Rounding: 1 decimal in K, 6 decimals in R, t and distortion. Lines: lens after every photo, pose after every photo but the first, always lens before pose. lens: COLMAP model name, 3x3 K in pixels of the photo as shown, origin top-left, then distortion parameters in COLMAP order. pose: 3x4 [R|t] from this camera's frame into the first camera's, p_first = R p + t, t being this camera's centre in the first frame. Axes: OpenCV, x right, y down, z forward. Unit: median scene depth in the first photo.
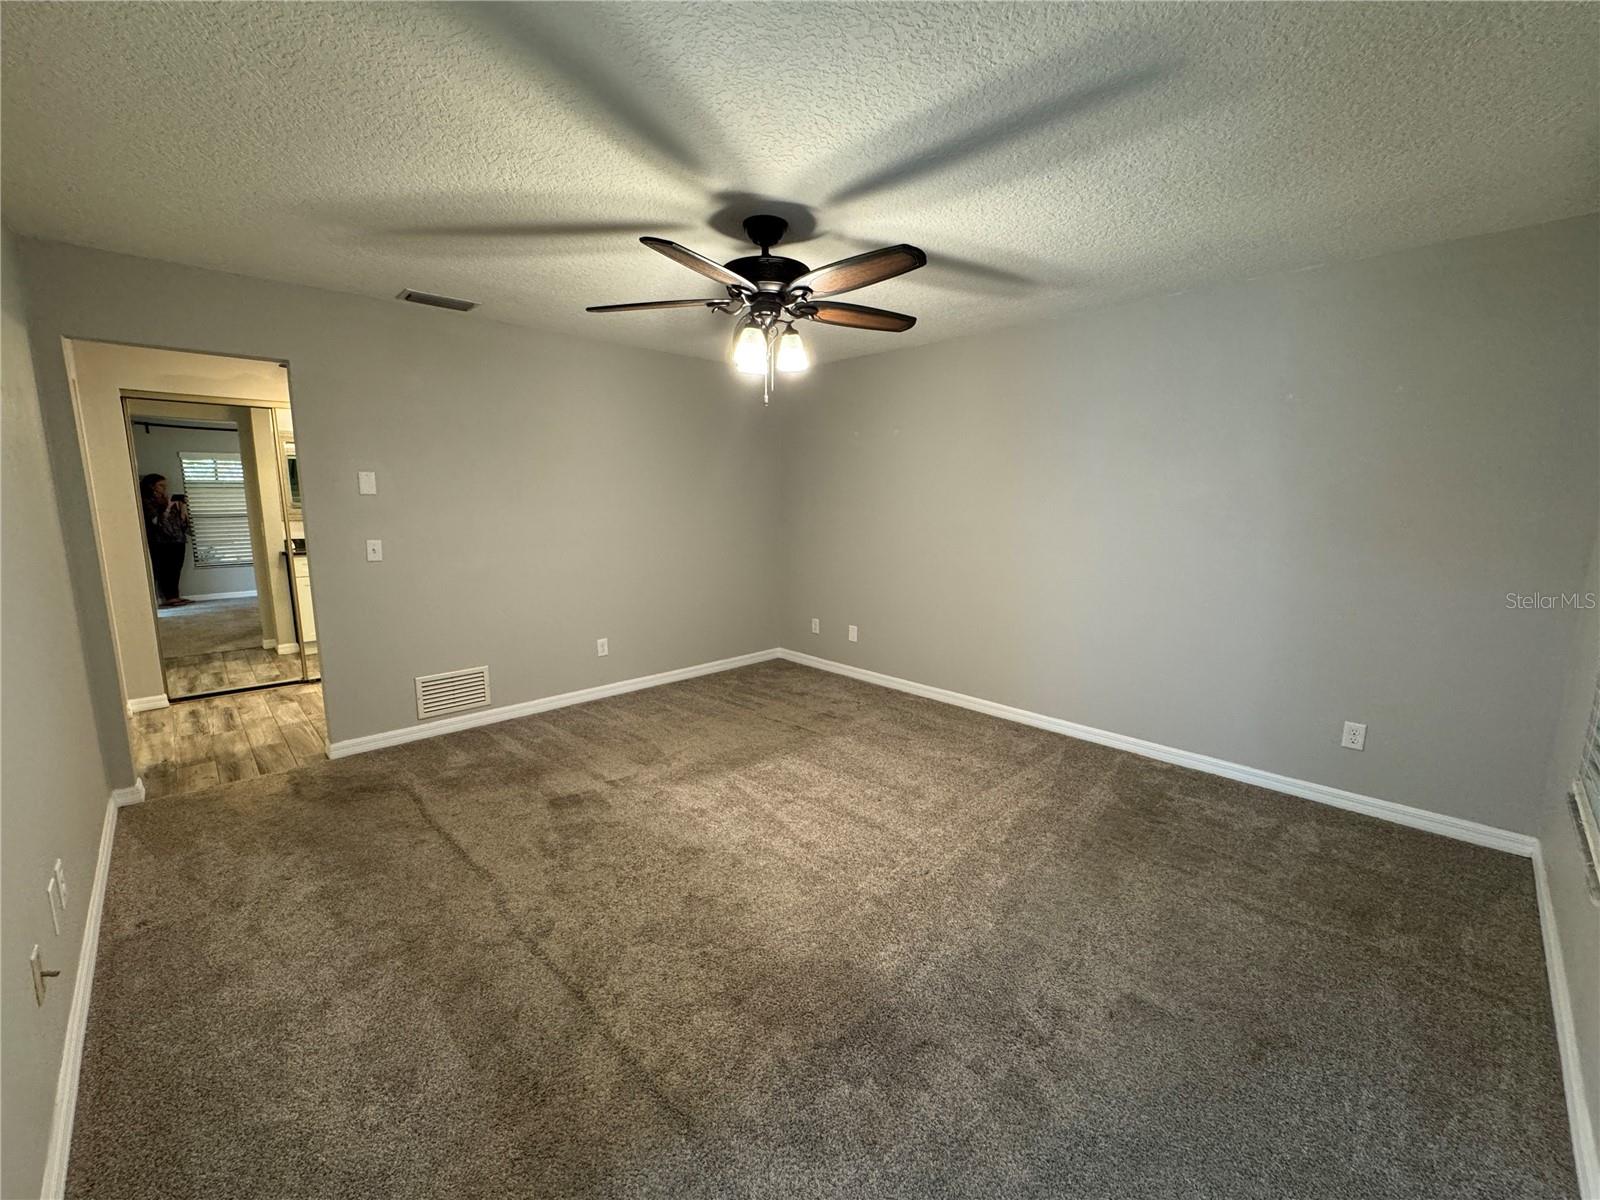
lens RADIAL K [[644.8, 0, 800.8], [0, 644.8, 597.9], [0, 0, 1]] dist [-0.001570, -0.000062]
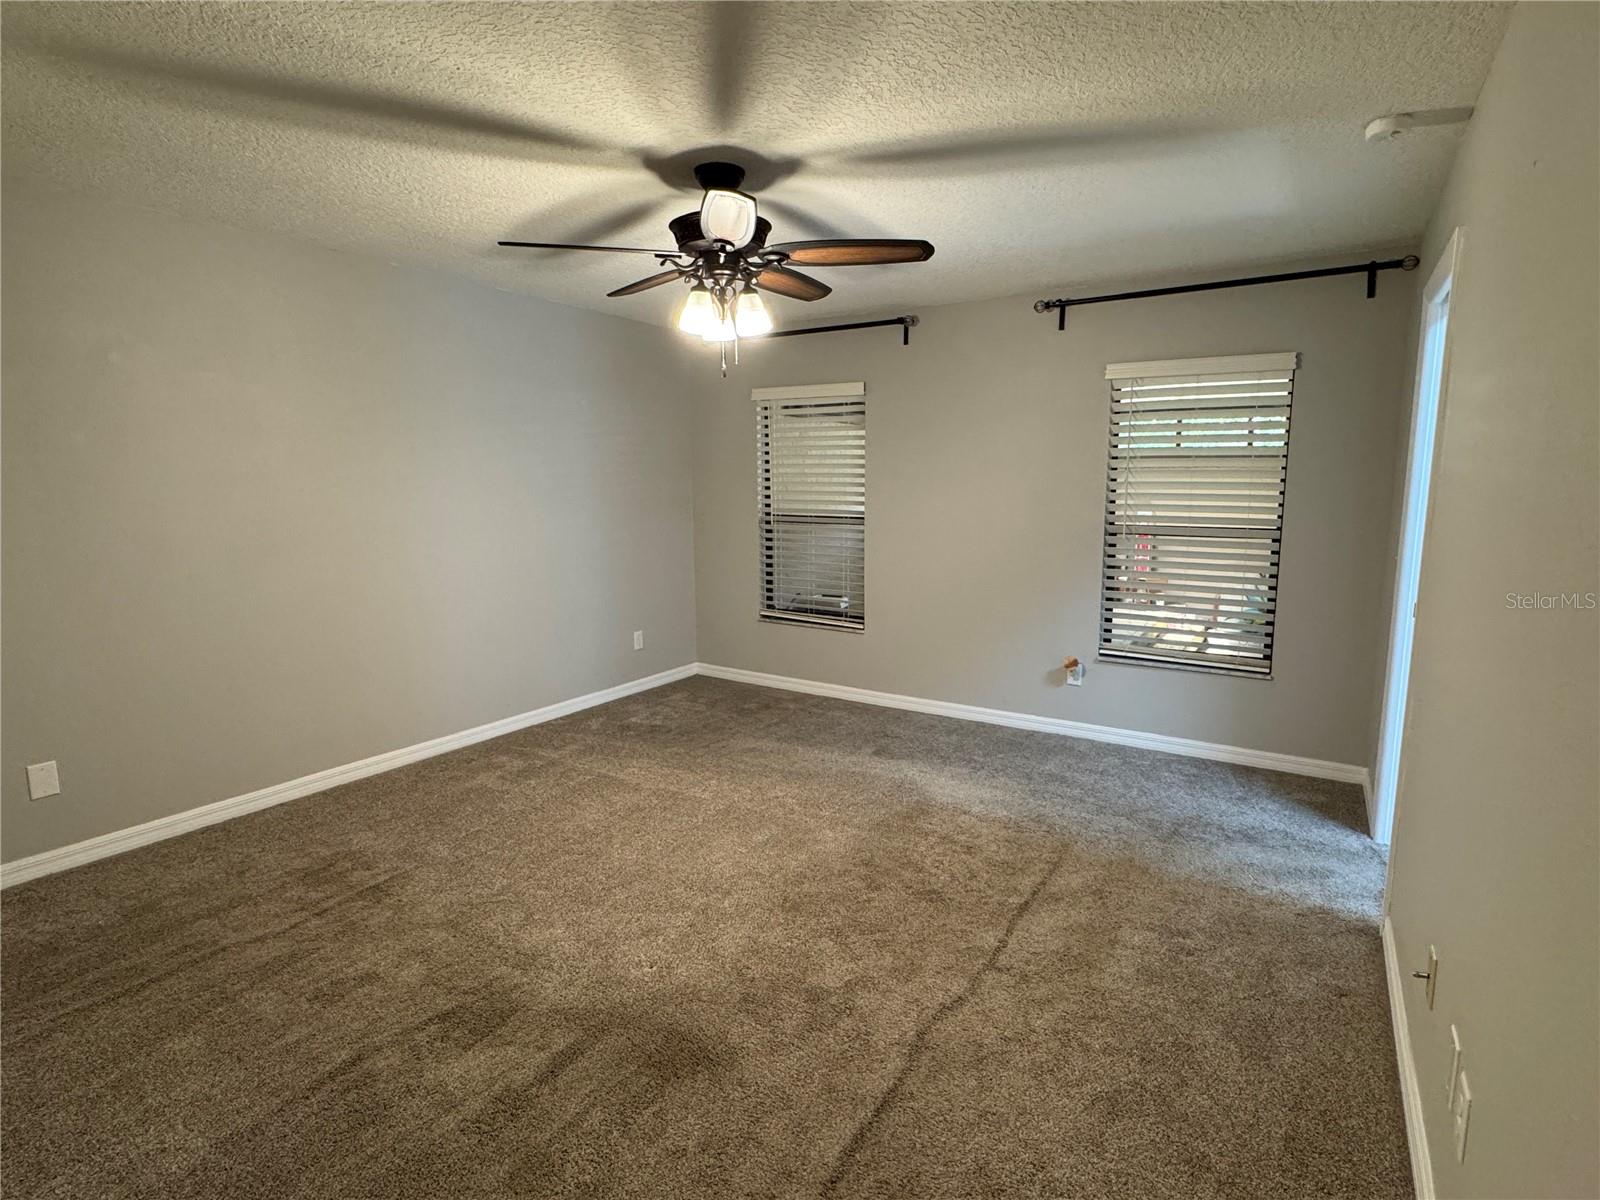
lens RADIAL K [[796.8, 0, 800.9], [0, 796.8, 600.0], [0, 0, 1]] dist [-0.000311, -0.000022]
pose [[-0.218169, -0.149645, 0.964370, -1.109129], [0.152834, 0.970742, 0.185210, -0.180222], [-0.963869, 0.187796, -0.188915, 1.102117]]
